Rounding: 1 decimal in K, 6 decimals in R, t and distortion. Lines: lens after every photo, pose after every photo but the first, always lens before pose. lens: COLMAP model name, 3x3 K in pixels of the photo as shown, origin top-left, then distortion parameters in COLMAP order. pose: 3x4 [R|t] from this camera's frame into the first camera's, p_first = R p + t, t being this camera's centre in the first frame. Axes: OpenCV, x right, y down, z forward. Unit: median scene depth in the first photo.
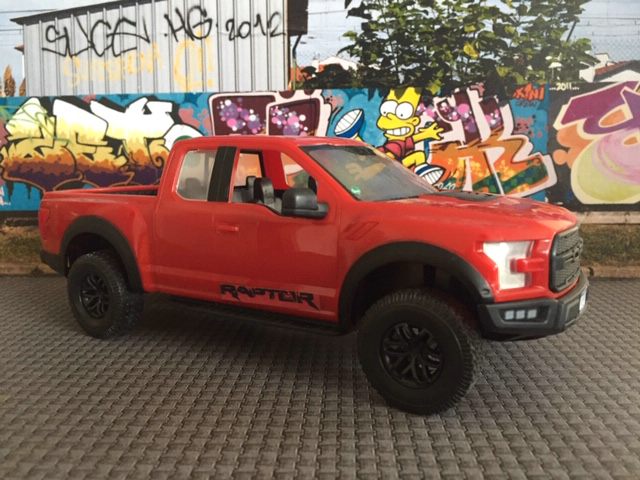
lens RADIAL K [[544.9, 0, 319.7], [0, 544.9, 233.9], [0, 0, 1]] dist [0.077128, -0.138102]
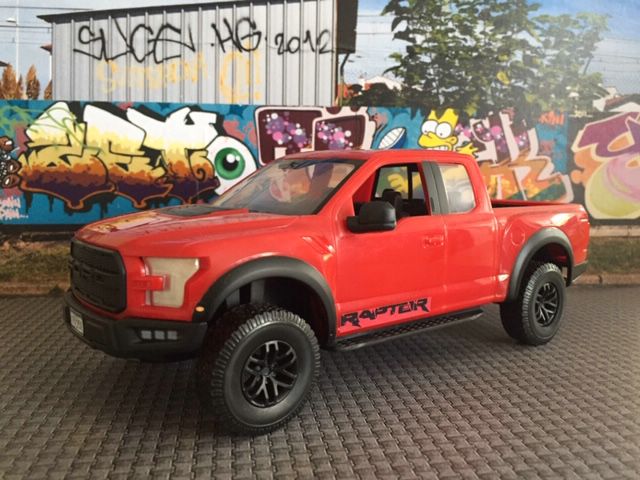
lens RADIAL K [[544.9, 0, 319.7], [0, 544.9, 233.9], [0, 0, 1]] dist [0.077128, -0.138102]
pose [[0.979466, -0.002236, 0.201595, -0.293347], [0.007956, 0.999588, -0.027569, 0.002697], [-0.201450, 0.028607, 0.979081, 0.016211]]
